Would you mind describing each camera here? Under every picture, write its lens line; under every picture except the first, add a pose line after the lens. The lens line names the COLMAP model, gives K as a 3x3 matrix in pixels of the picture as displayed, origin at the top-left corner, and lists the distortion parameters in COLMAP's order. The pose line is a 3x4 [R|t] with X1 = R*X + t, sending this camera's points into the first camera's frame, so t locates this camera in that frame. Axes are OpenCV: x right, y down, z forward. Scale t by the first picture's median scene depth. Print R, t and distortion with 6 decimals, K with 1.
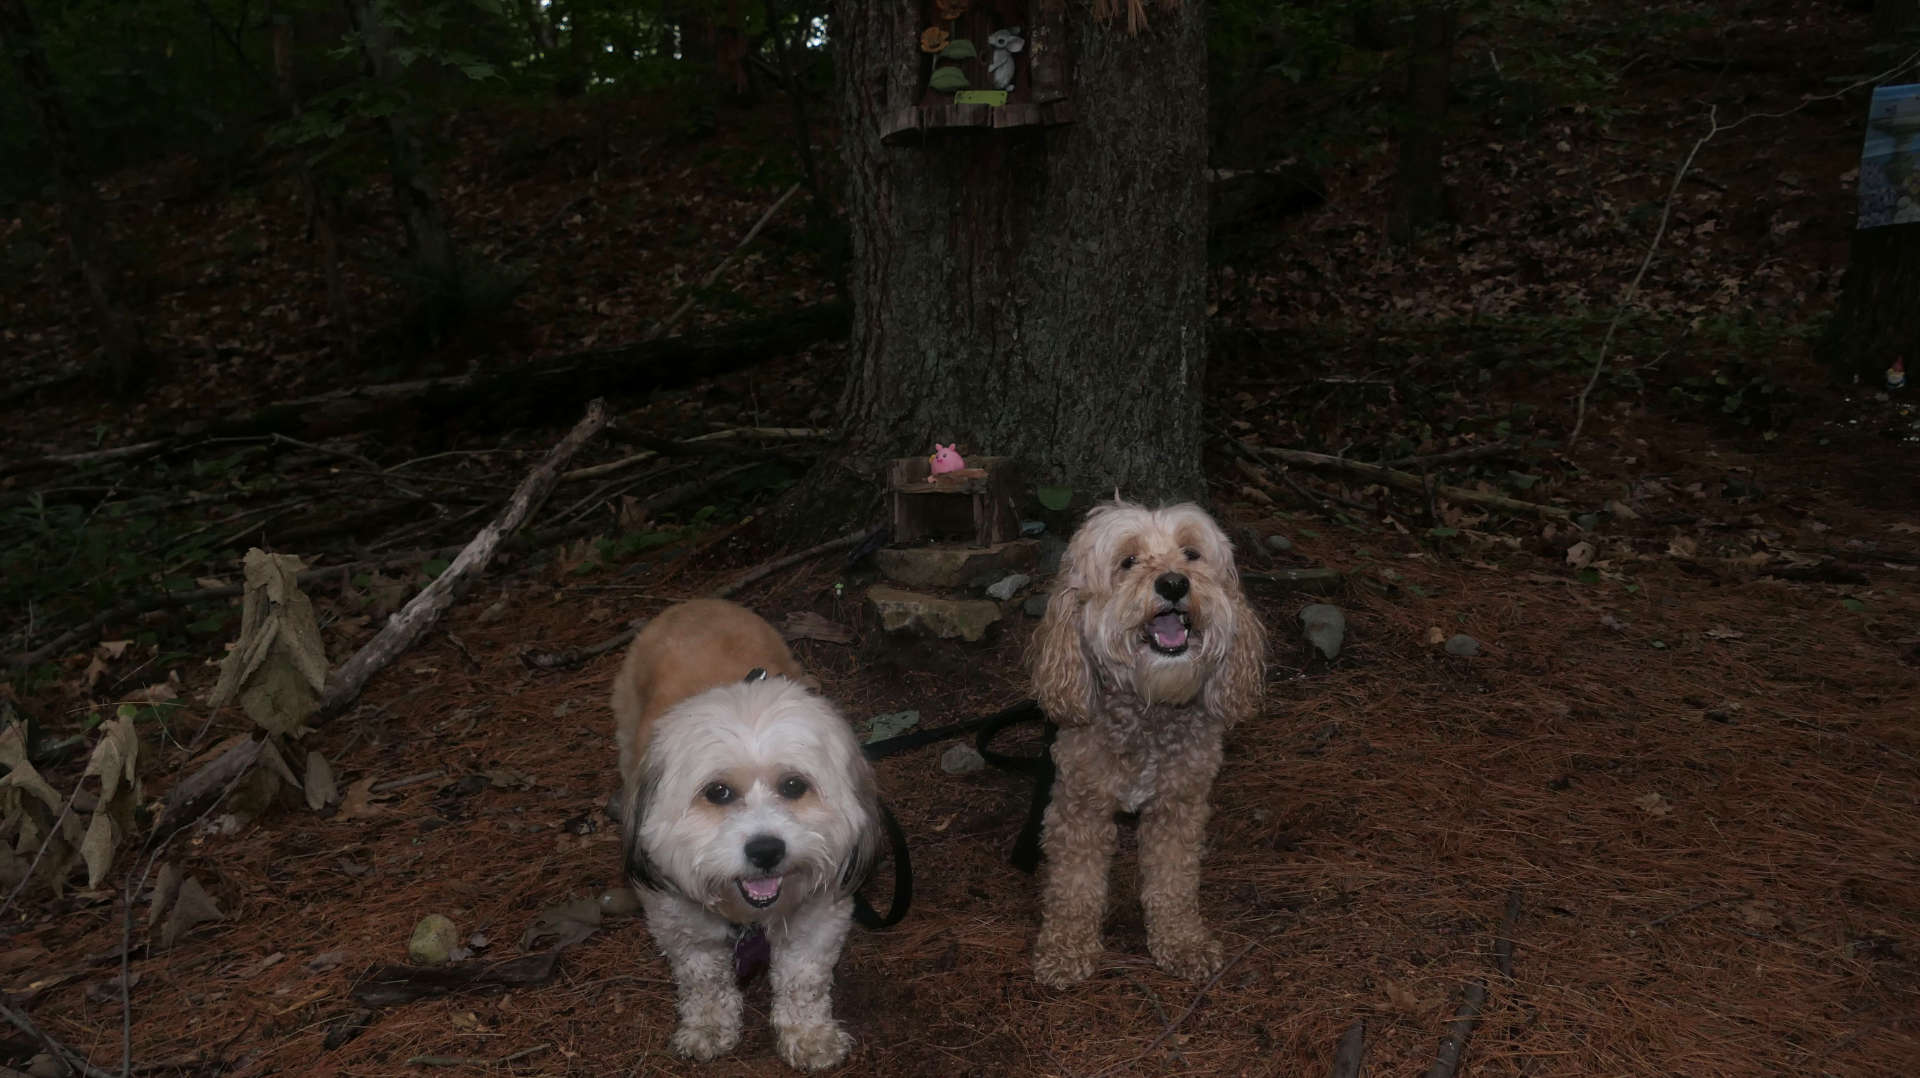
lens RADIAL K [[1424.0, 0, 960.0], [0, 1424.0, 539.0], [0, 0, 1]] dist [0.000166, -0.002673]
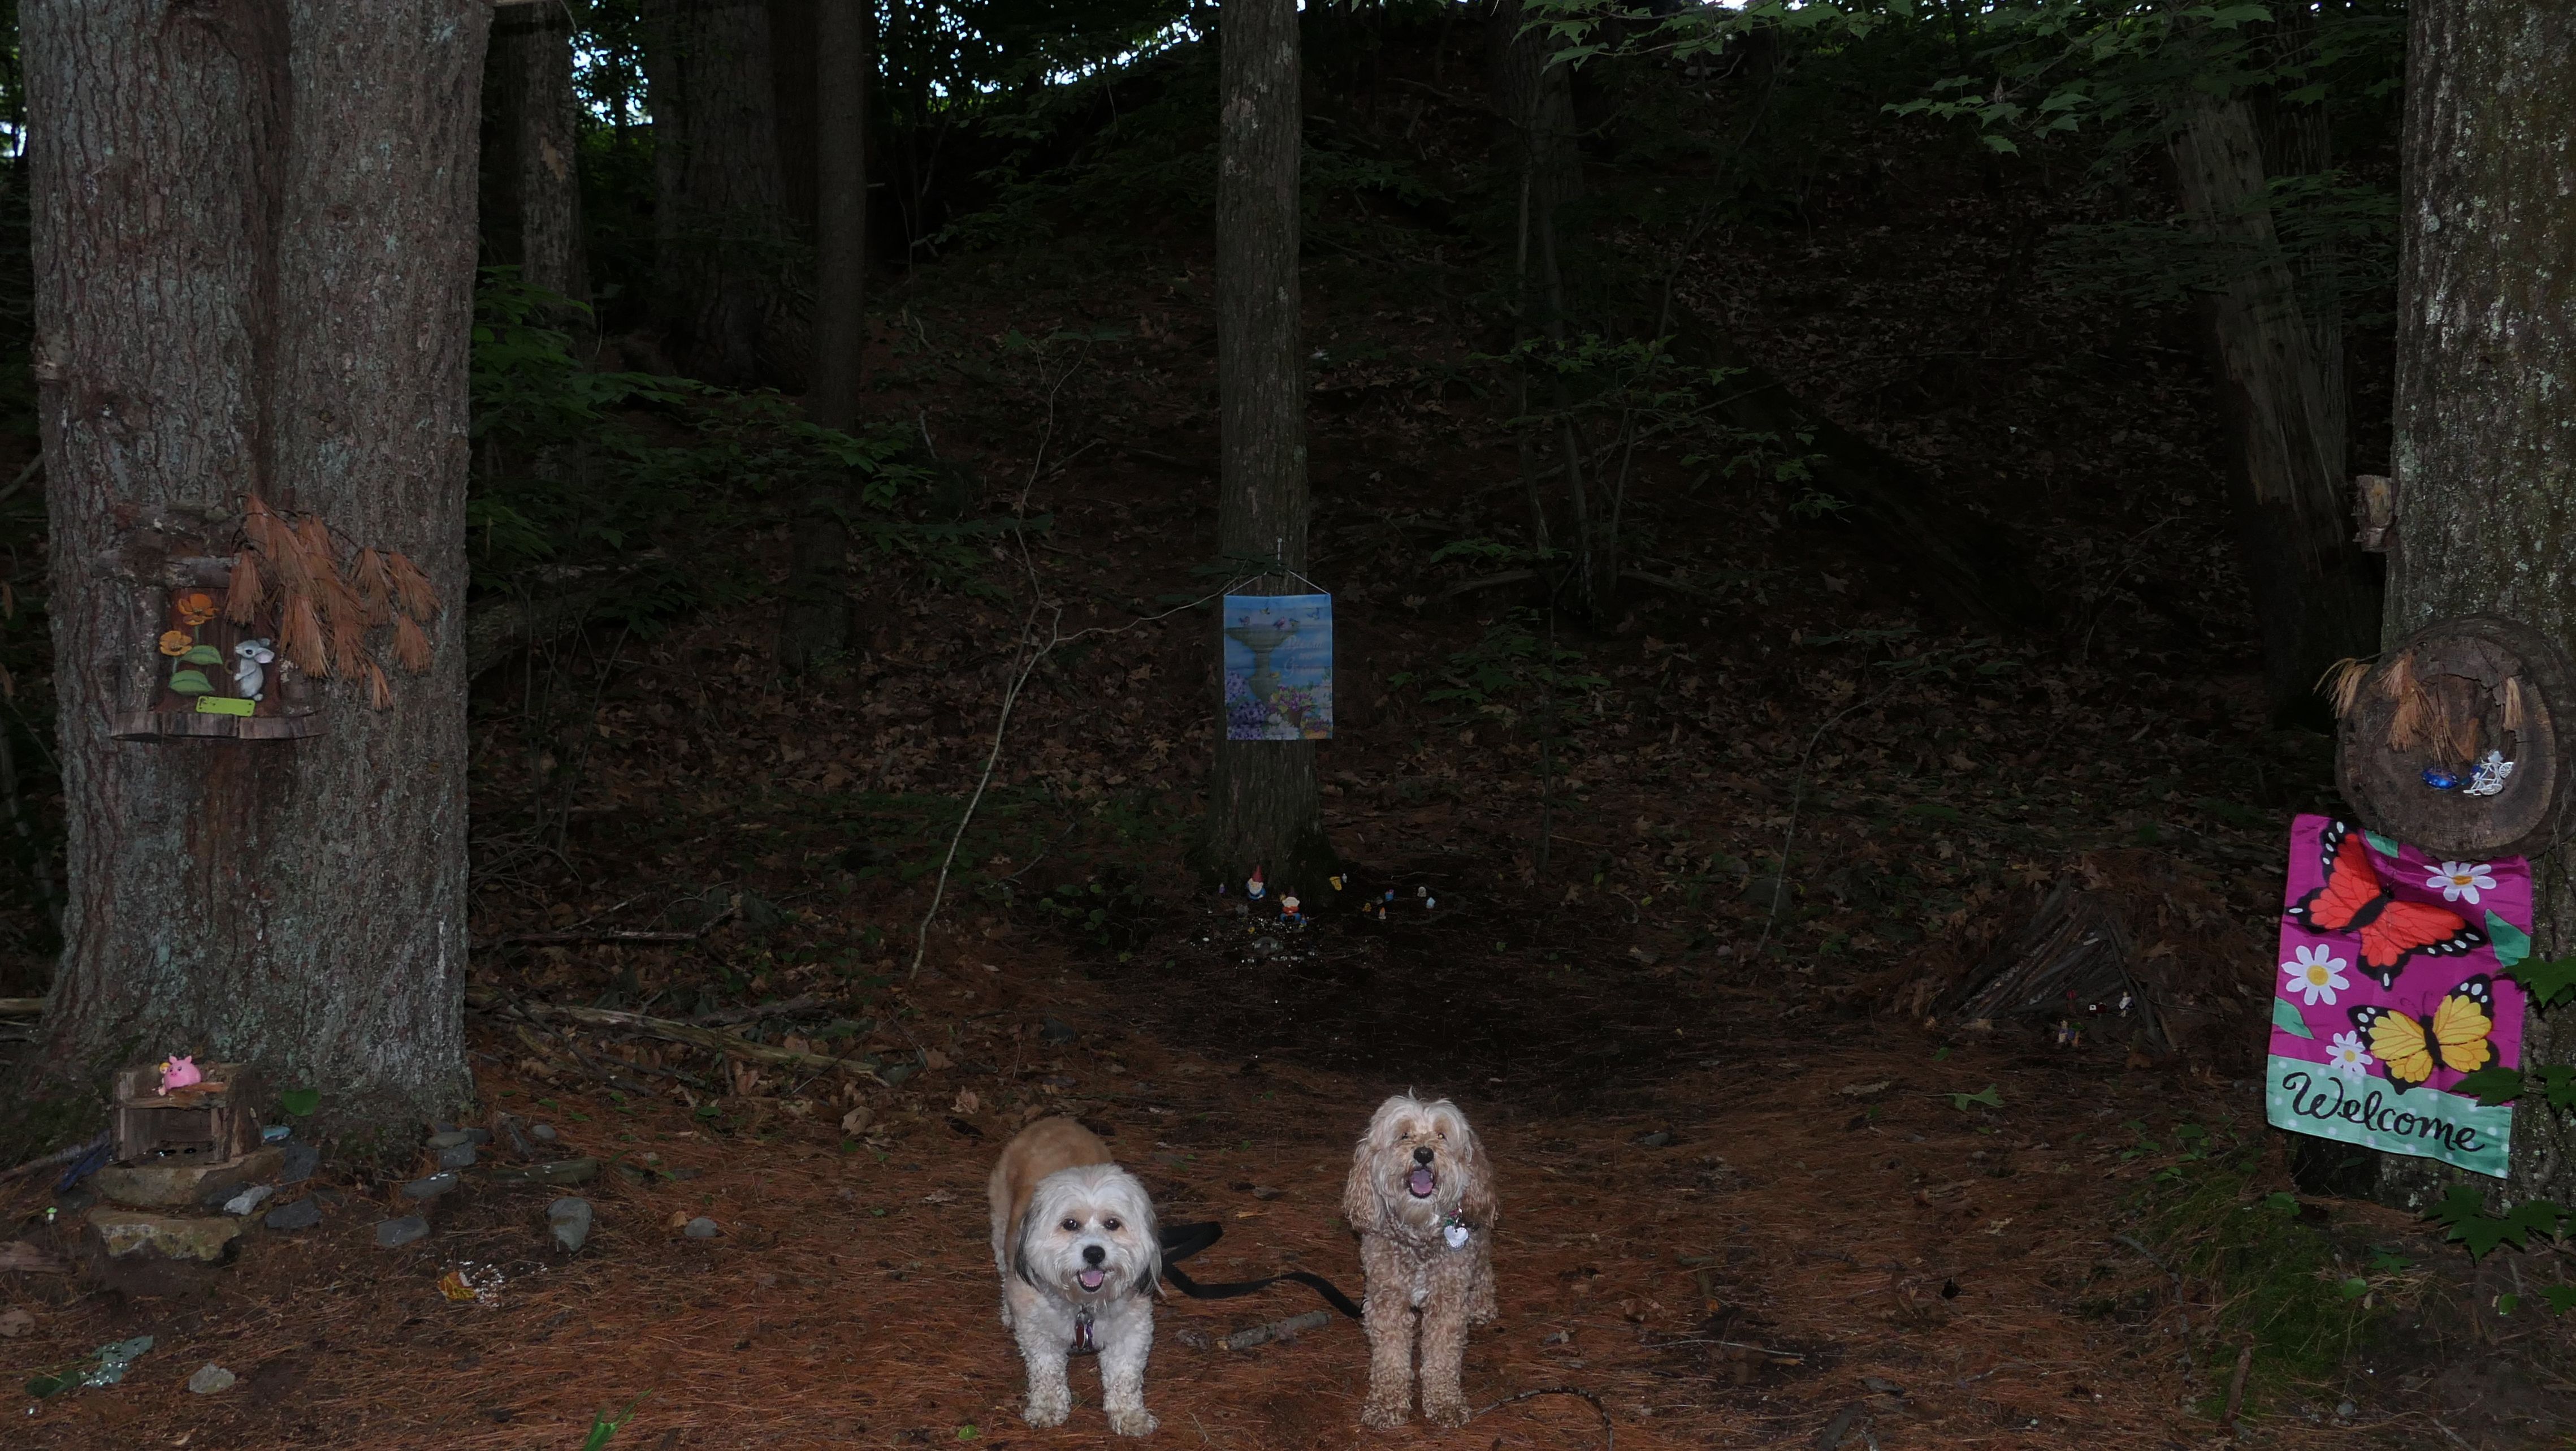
lens RADIAL K [[2355.1, 0, 1278.8], [0, 2355.1, 703.8], [0, 0, 1]] dist [-0.008340, 0.011266]
pose [[0.899981, 0.019540, 0.435491, -0.036836], [0.035471, 0.992400, -0.117833, -0.083708], [-0.434484, 0.121494, 0.892448, -0.747487]]
